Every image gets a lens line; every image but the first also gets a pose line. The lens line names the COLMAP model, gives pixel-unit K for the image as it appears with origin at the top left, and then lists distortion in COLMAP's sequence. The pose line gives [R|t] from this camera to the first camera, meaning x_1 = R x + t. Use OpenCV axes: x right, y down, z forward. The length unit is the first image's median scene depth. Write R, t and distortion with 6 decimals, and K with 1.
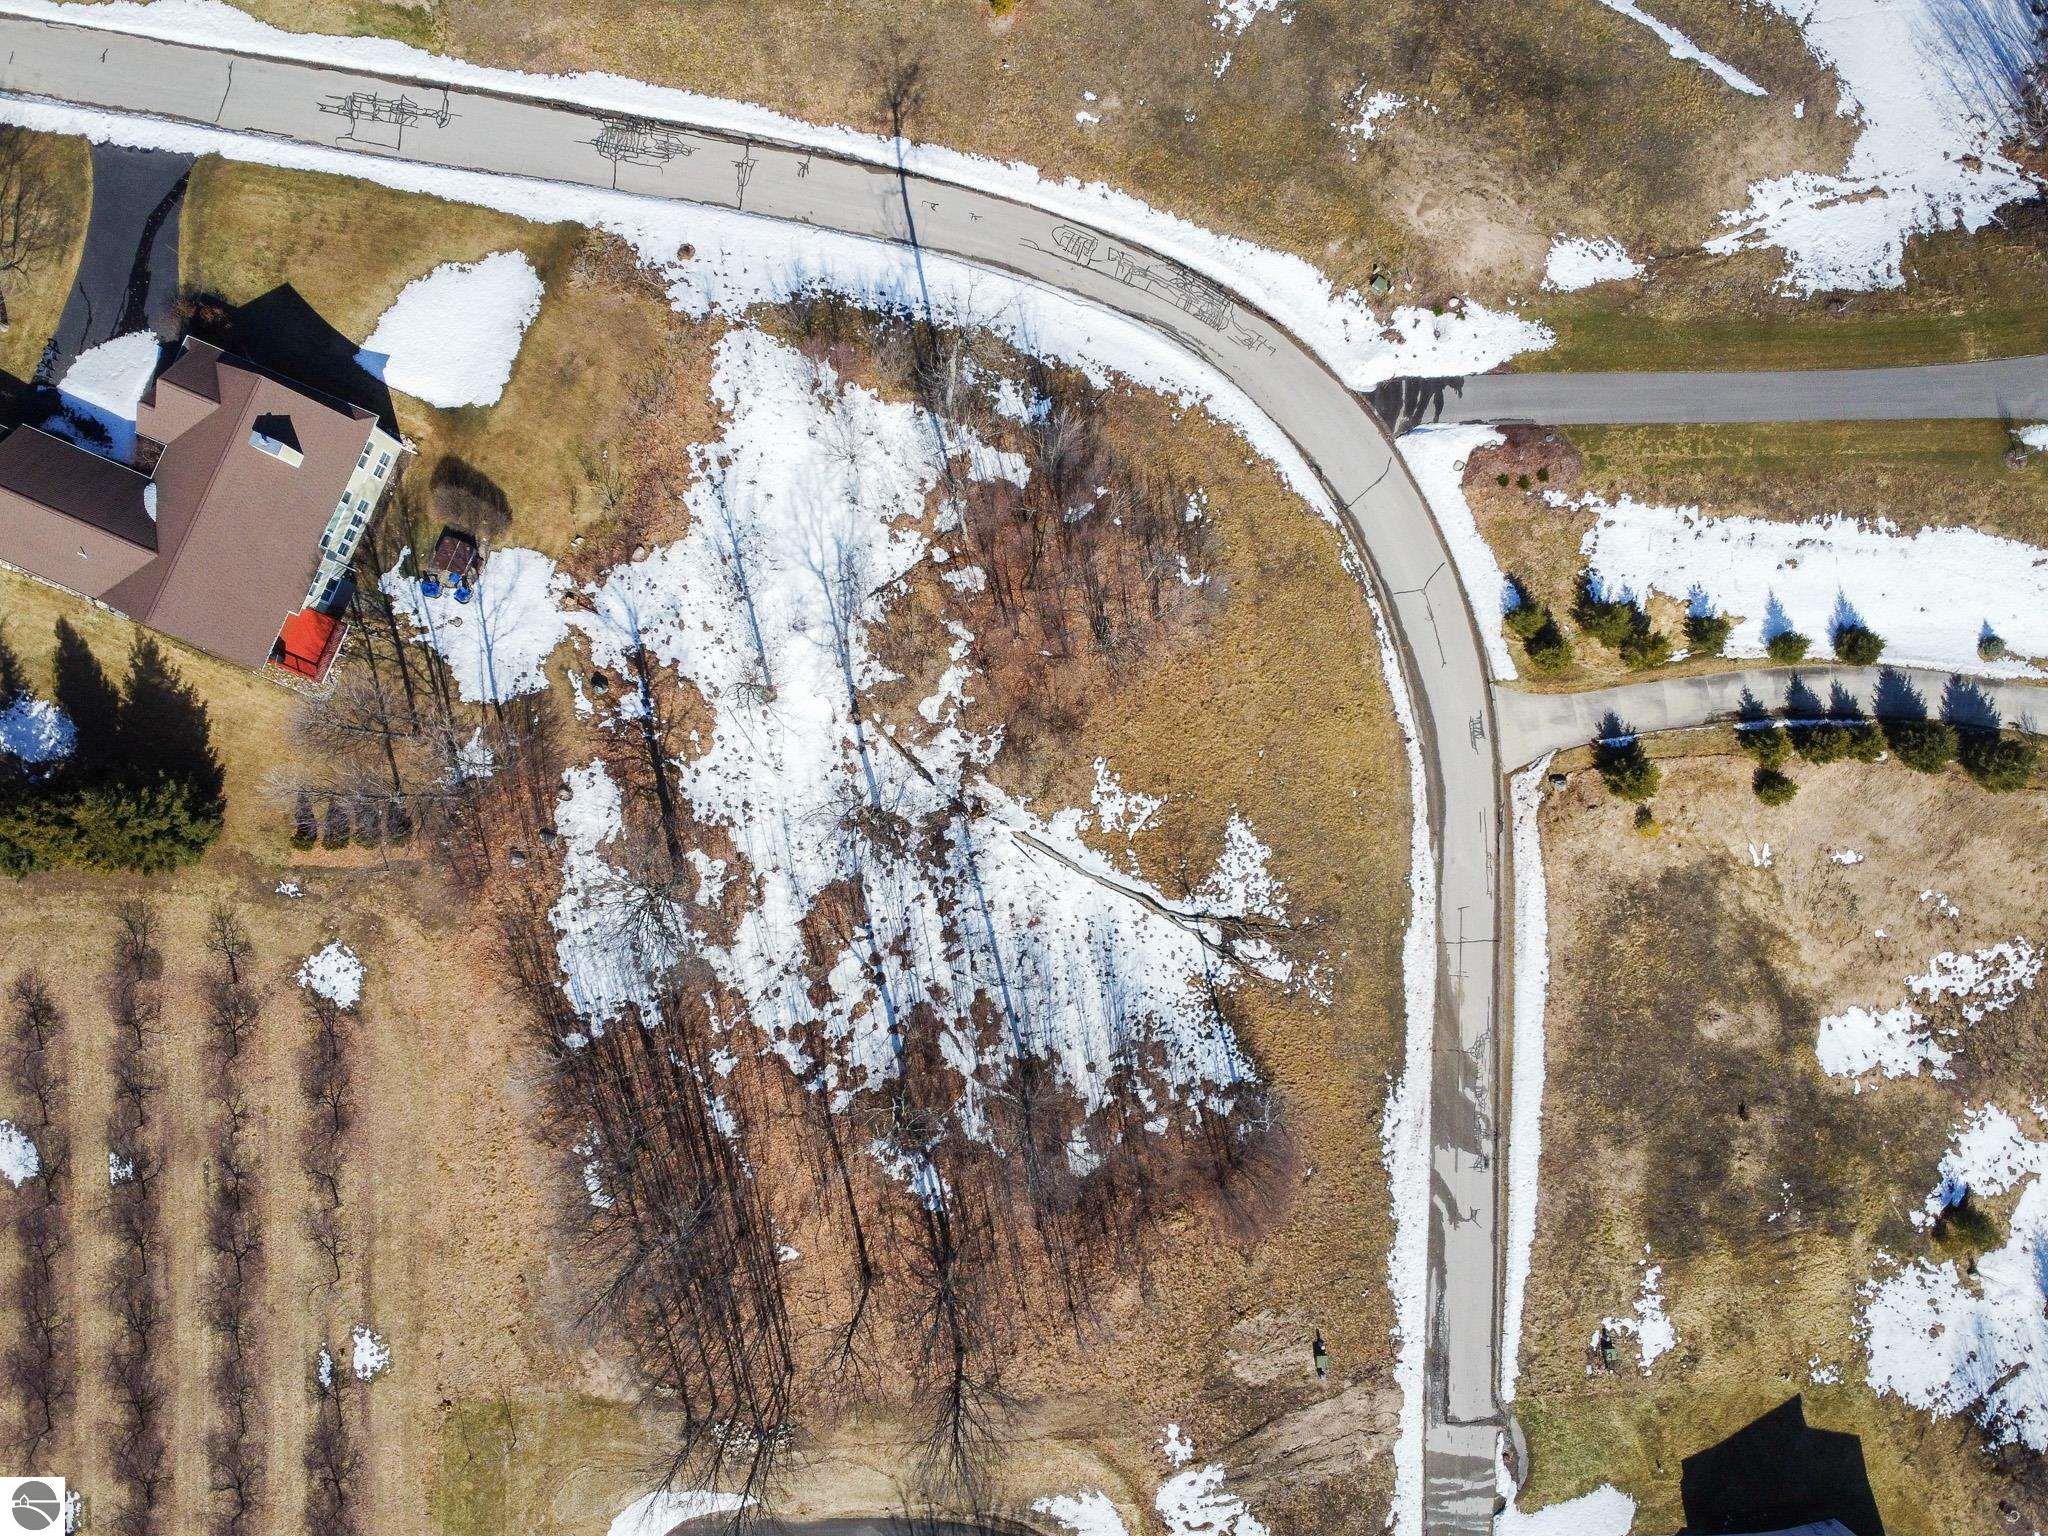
lens RADIAL K [[1532.8, 0, 1009.3], [0, 1532.8, 763.1], [0, 0, 1]] dist [0.001046, -0.002440]
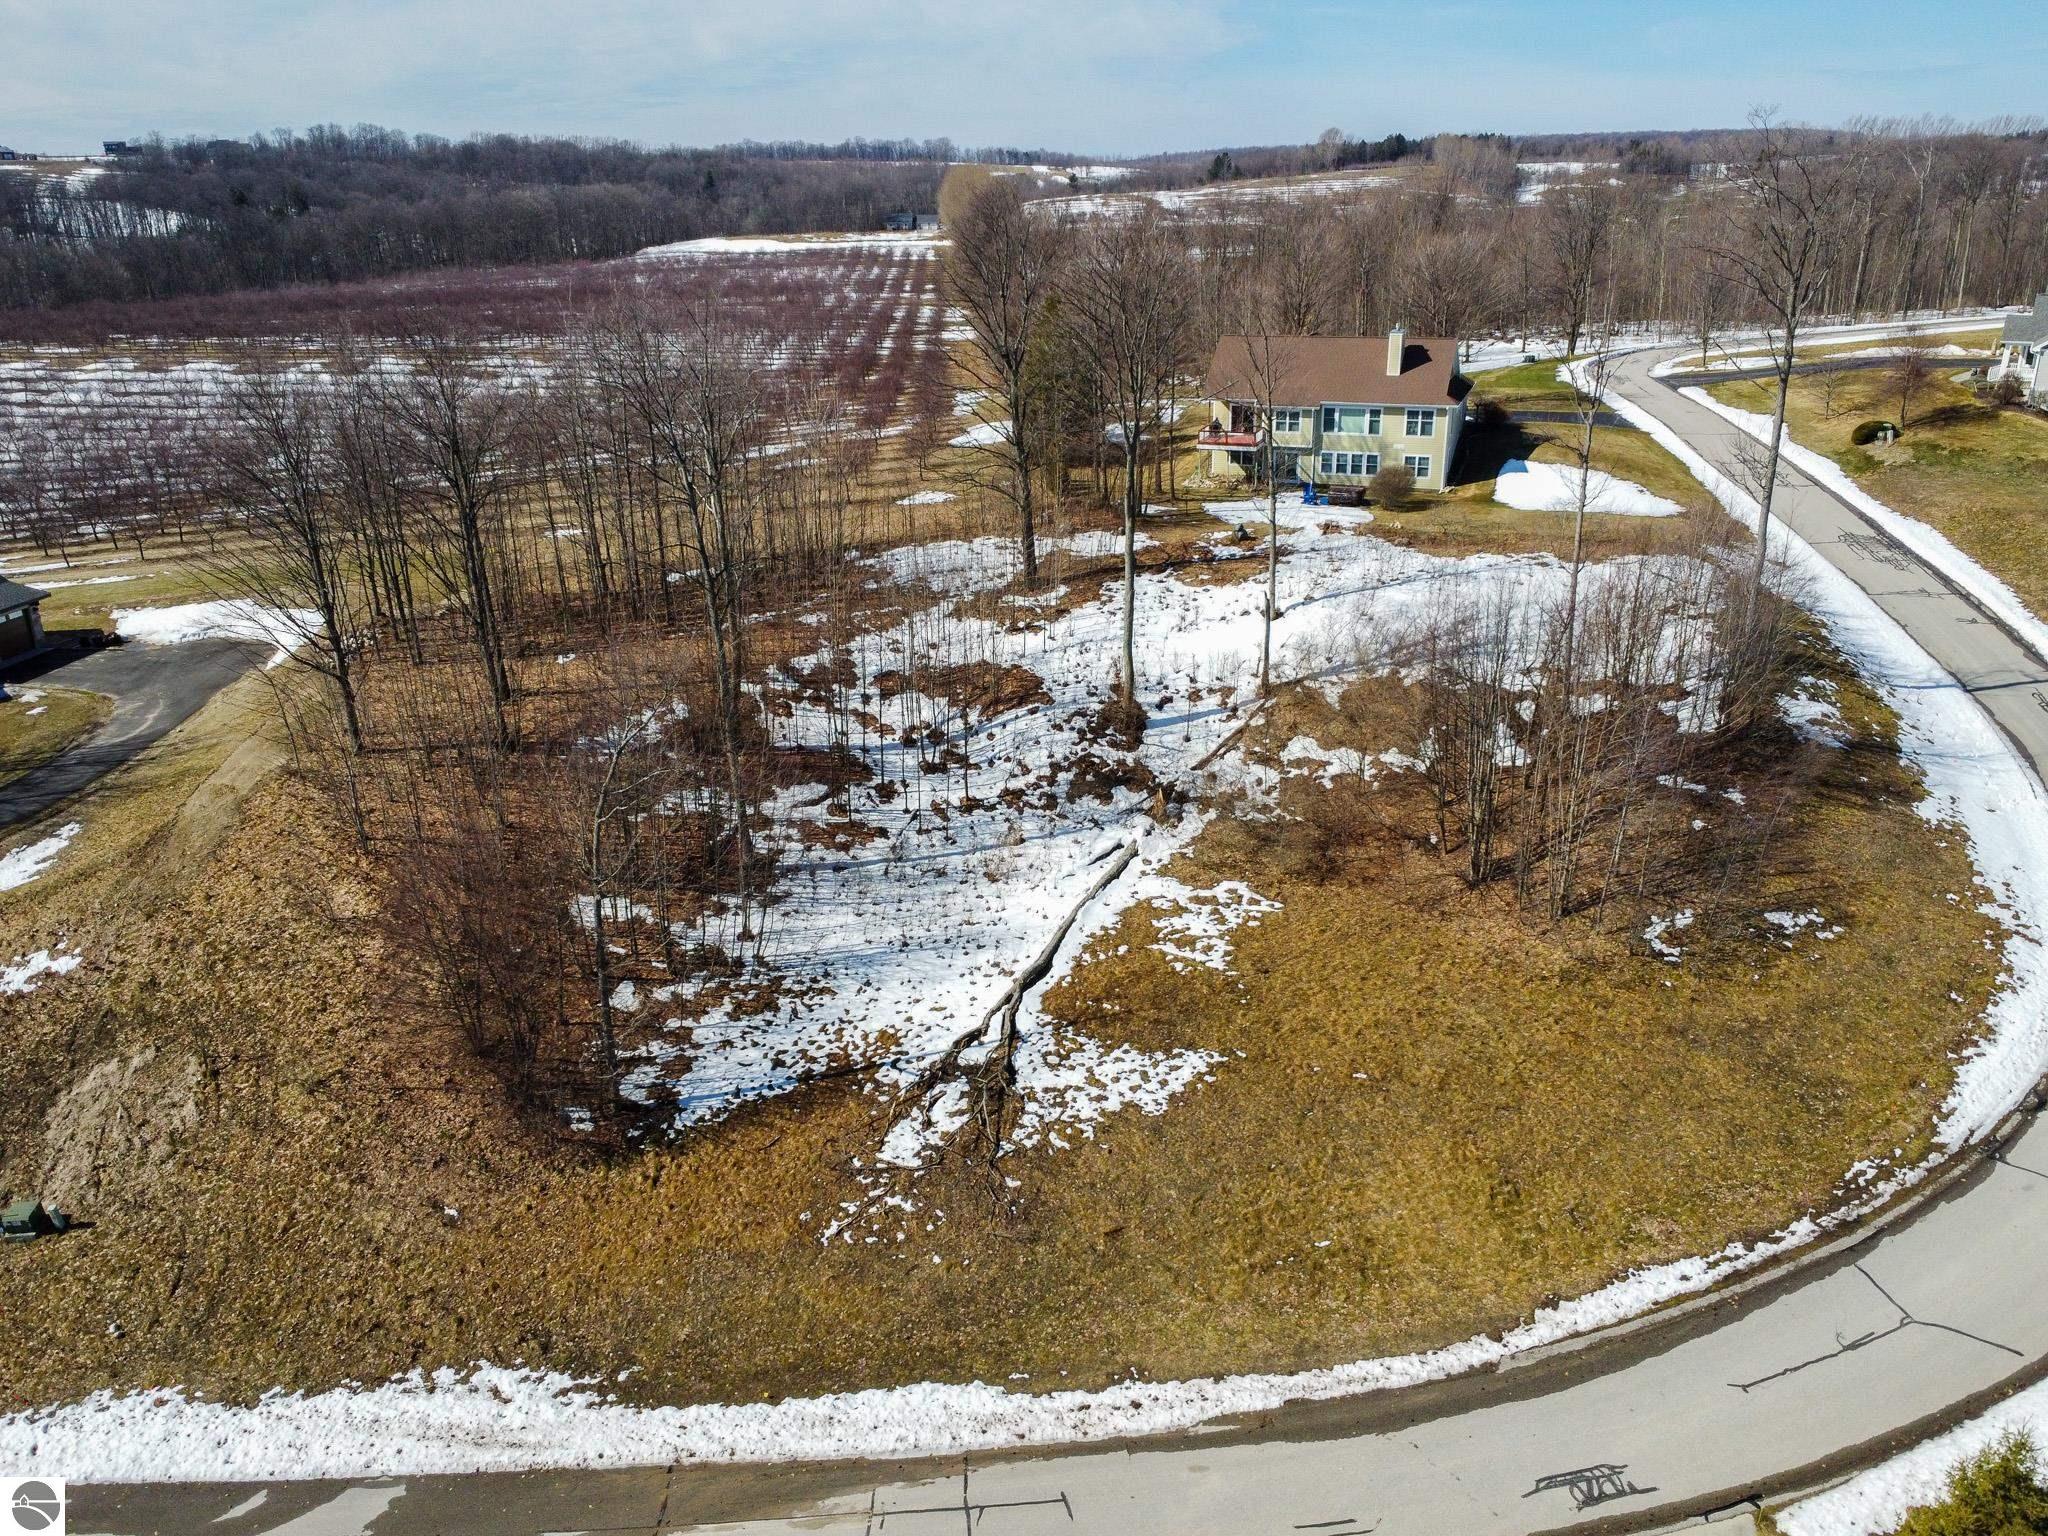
lens RADIAL K [[1528.0, 0, 1009.9], [0, 1528.0, 763.1], [0, 0, 1]] dist [-0.000403, -0.001099]
pose [[0.037145, 0.355316, -0.934008, 0.572269], [-0.995043, 0.099429, -0.001748, 0.093538], [0.092246, 0.929443, 0.357248, 0.739259]]
